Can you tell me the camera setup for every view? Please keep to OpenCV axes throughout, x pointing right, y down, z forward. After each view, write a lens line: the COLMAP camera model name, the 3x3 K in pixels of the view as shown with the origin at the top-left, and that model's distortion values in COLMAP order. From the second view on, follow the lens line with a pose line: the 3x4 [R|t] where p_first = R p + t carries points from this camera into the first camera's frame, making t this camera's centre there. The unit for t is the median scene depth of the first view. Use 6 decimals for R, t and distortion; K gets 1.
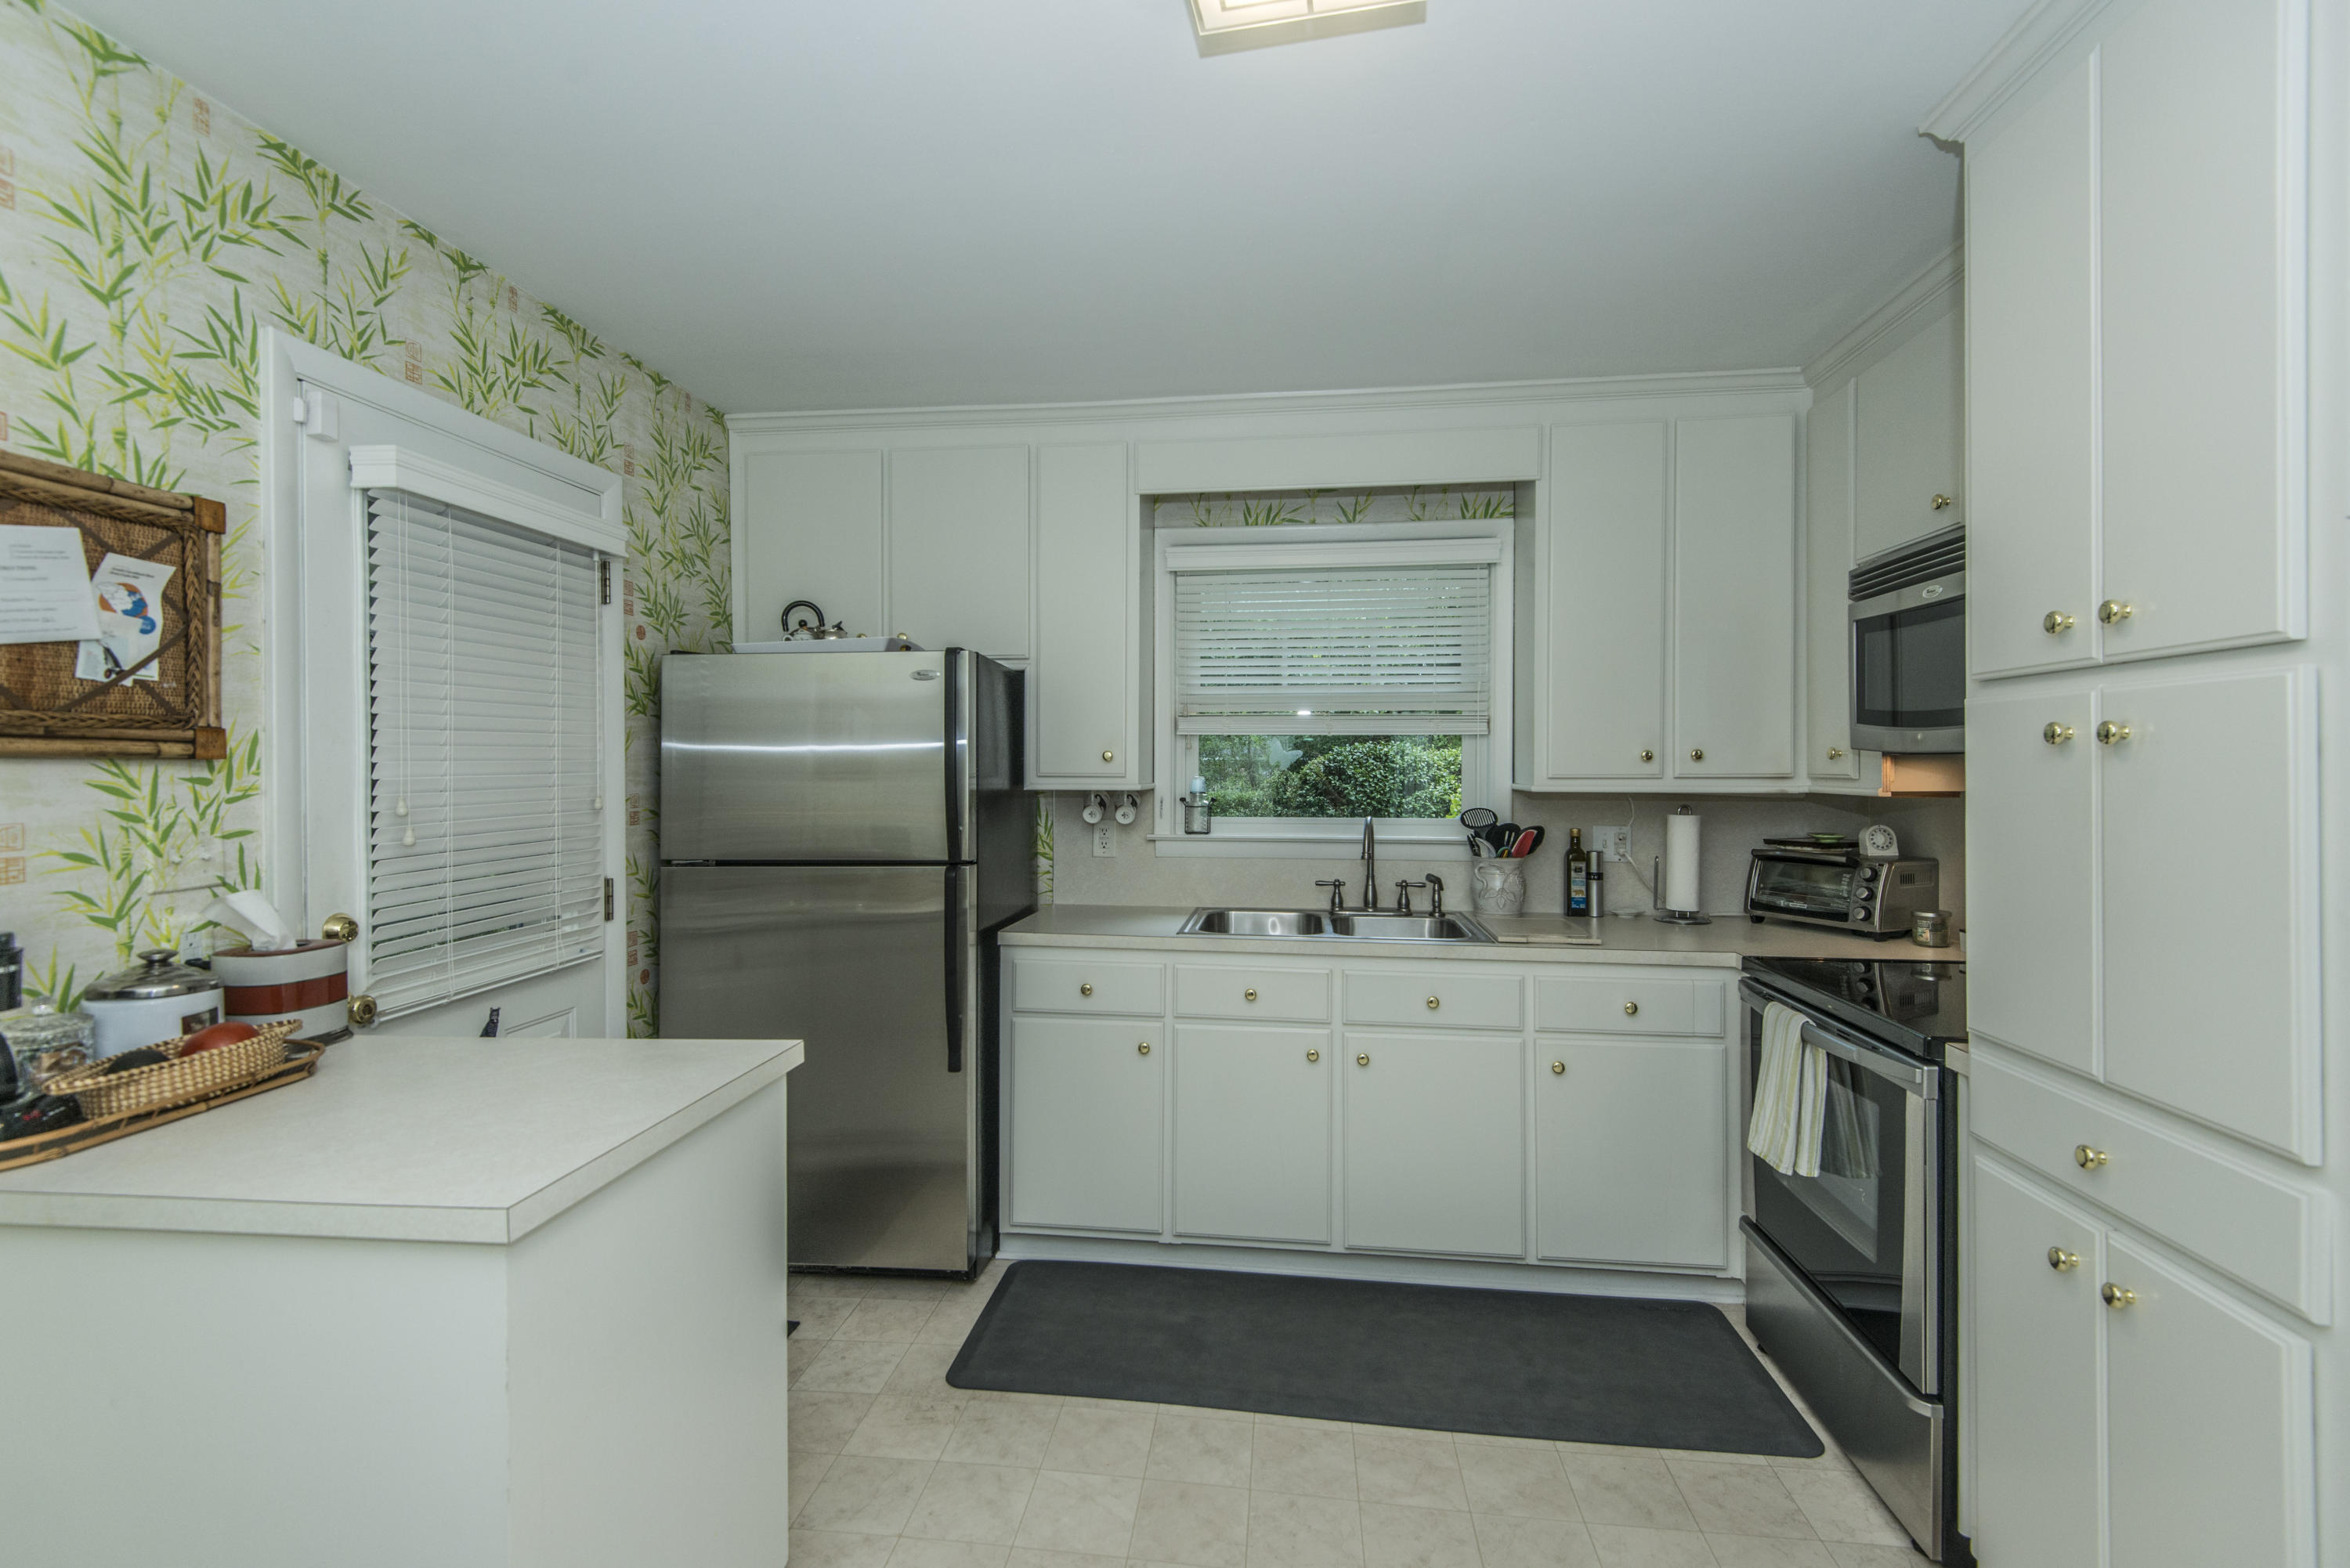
lens RADIAL K [[1065.4, 0, 1174.7], [0, 1065.4, 772.7], [0, 0, 1]] dist [0.045372, -0.025653]
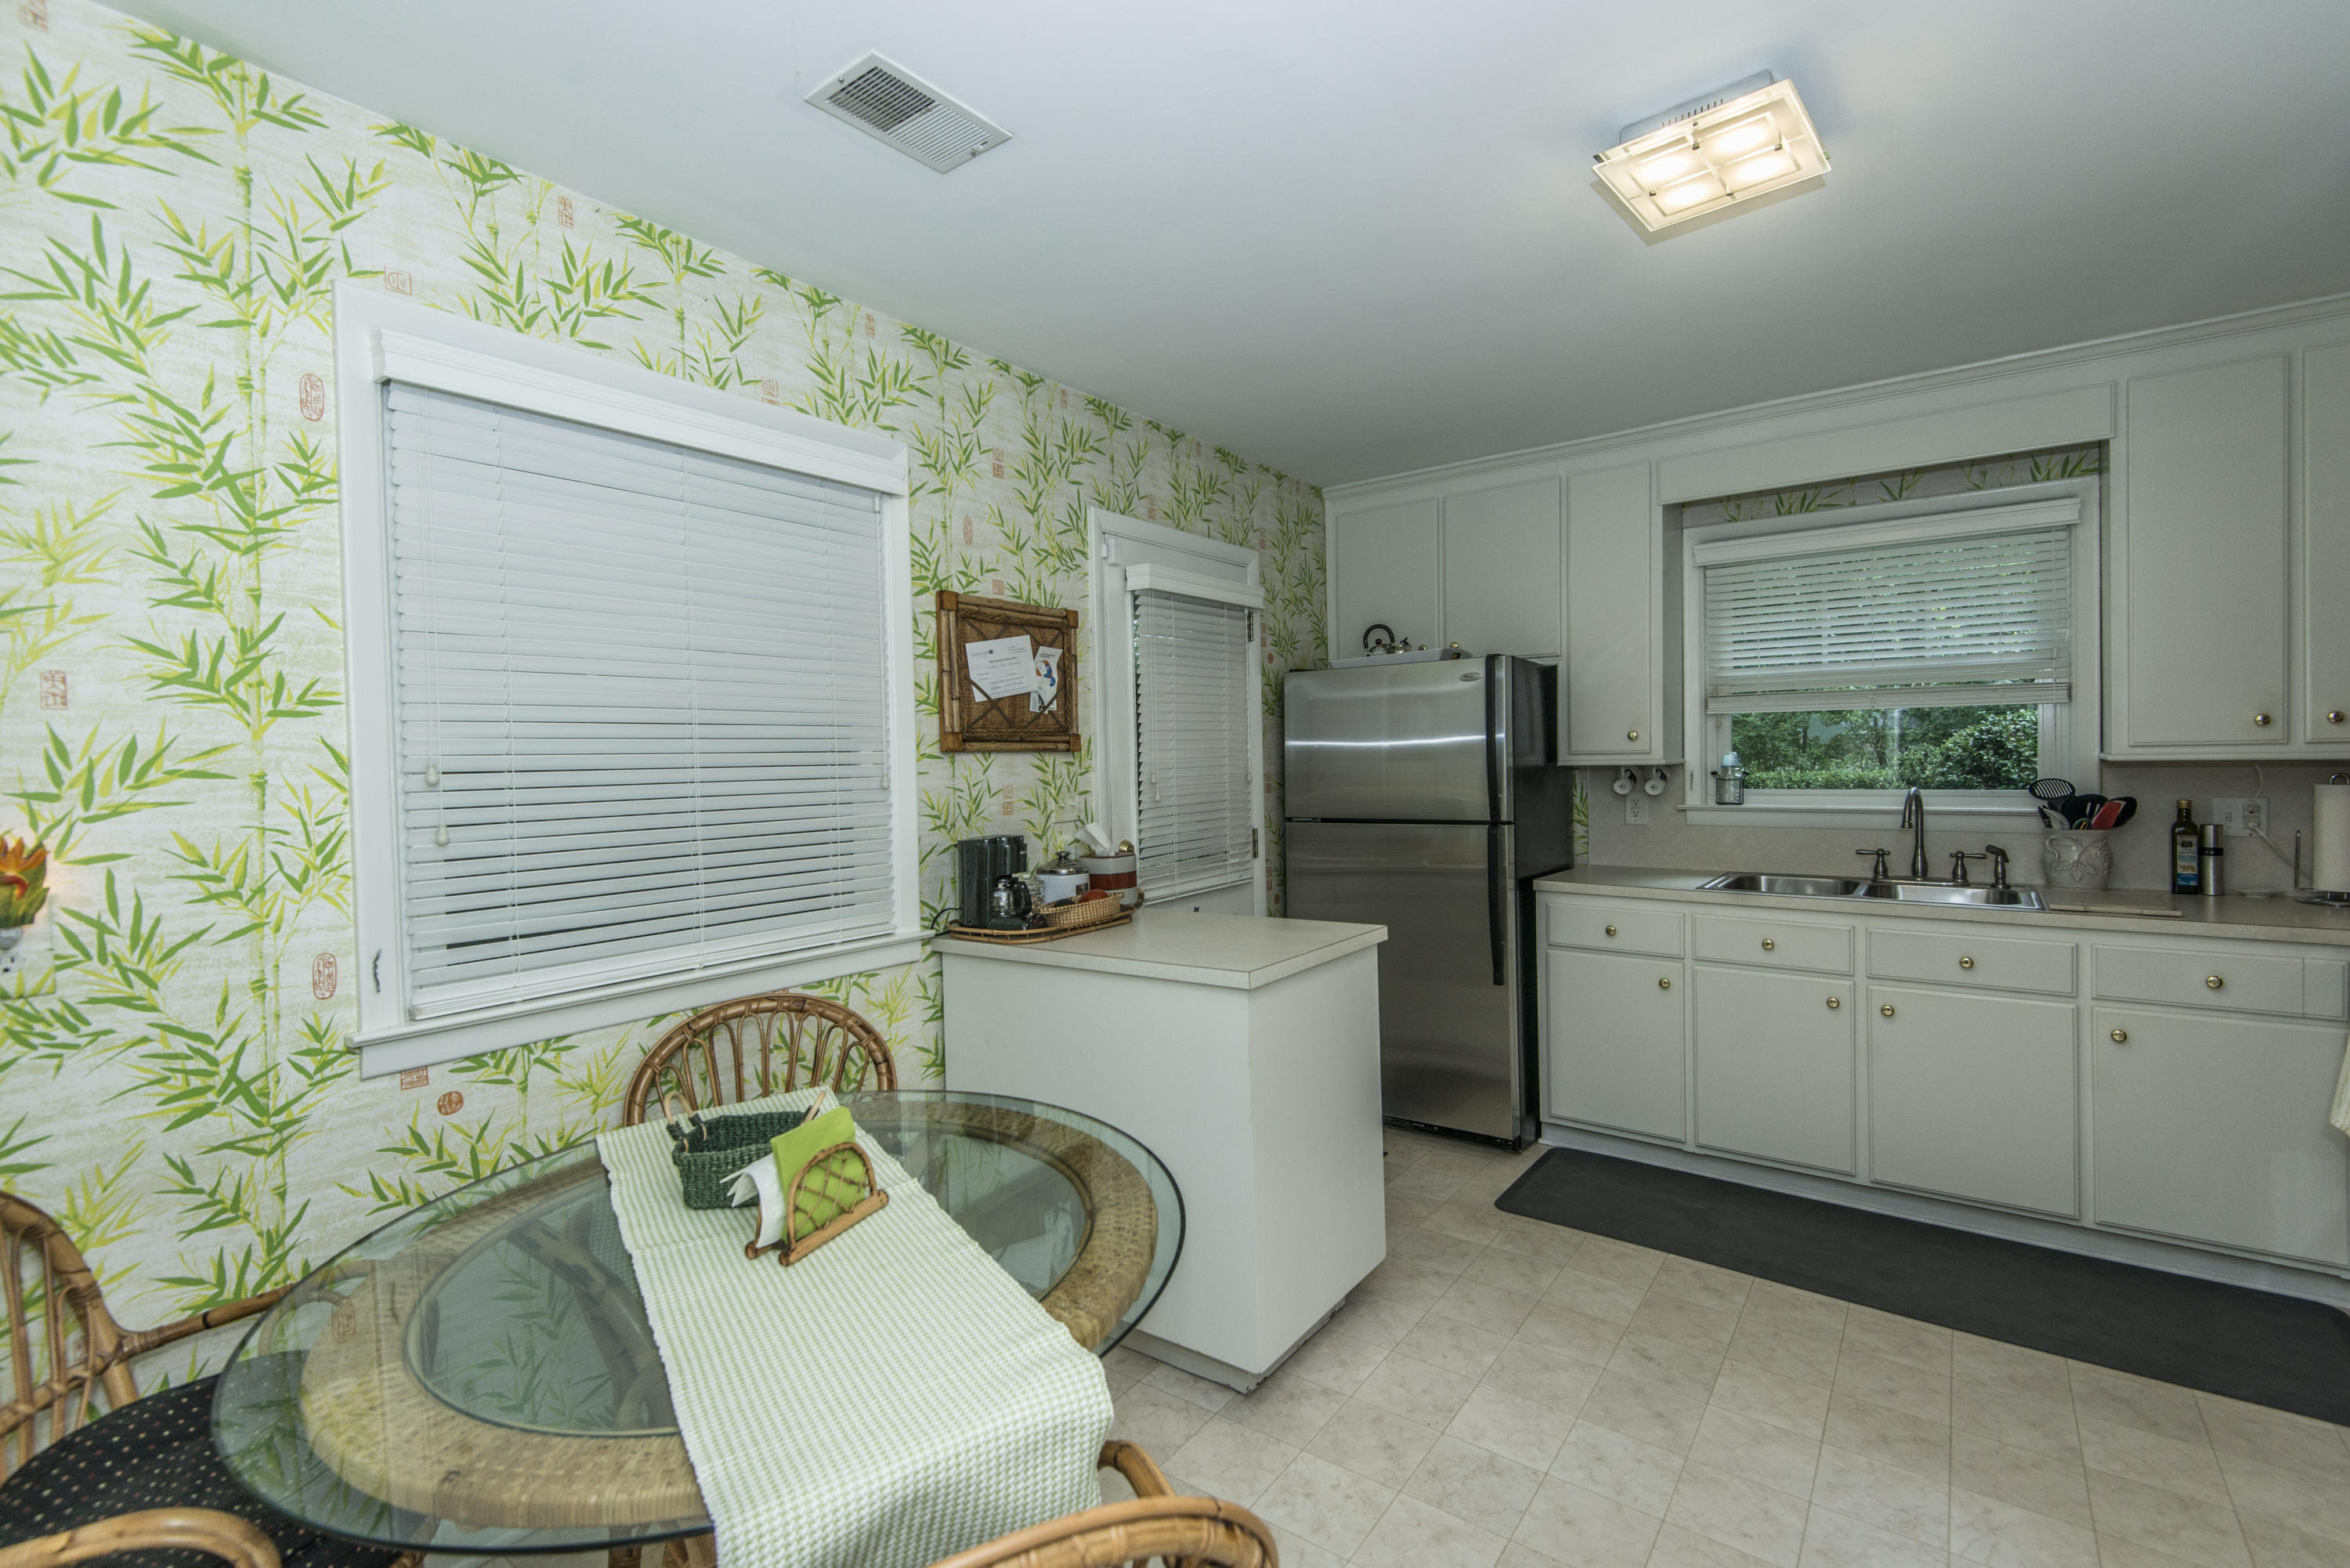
lens RADIAL K [[1065.2, 0, 1171.4], [0, 1065.2, 772.9], [0, 0, 1]] dist [0.044837, -0.023803]
pose [[0.866834, -0.008765, -0.498520, 0.097944], [0.016557, 0.999800, 0.011211, 0.004160], [0.498322, -0.017973, 0.866806, -0.307675]]
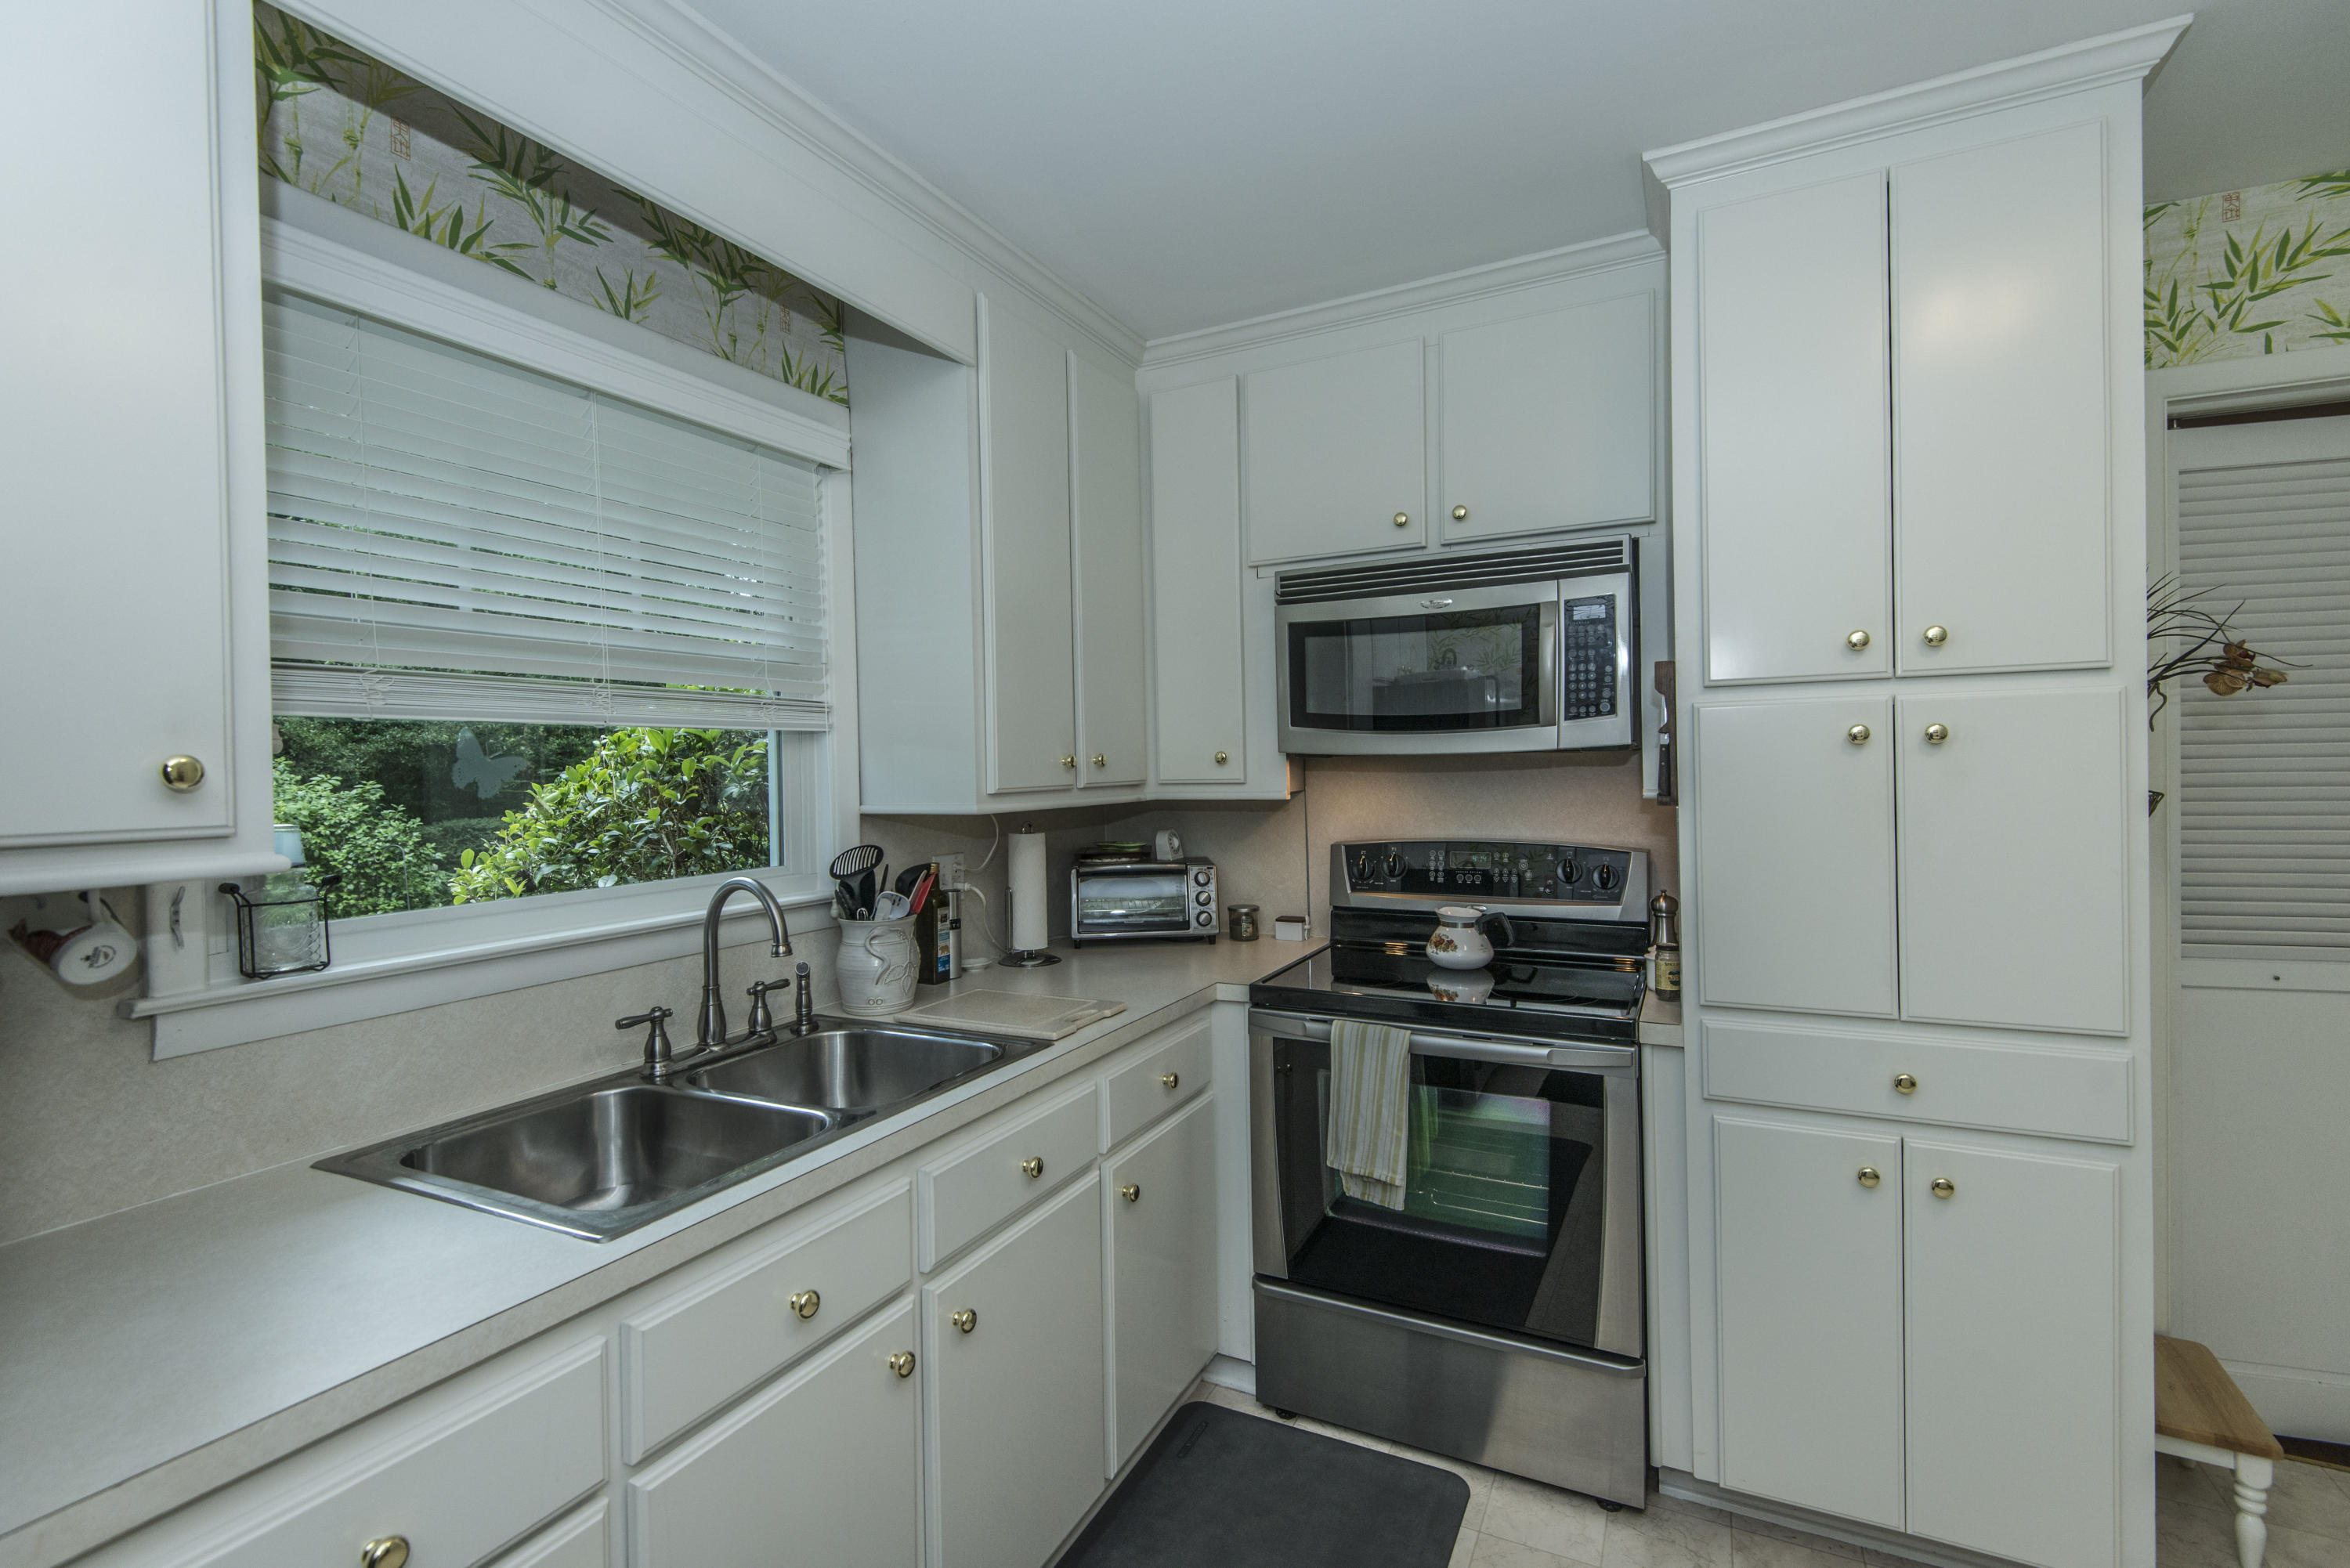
lens RADIAL K [[1065.2, 0, 1171.4], [0, 1065.2, 772.9], [0, 0, 1]] dist [0.044837, -0.023803]
pose [[0.341307, -0.016861, 0.939801, -0.306981], [0.023494, 0.999680, 0.009403, -0.015013], [-0.939658, 0.018871, 0.341594, 0.723583]]
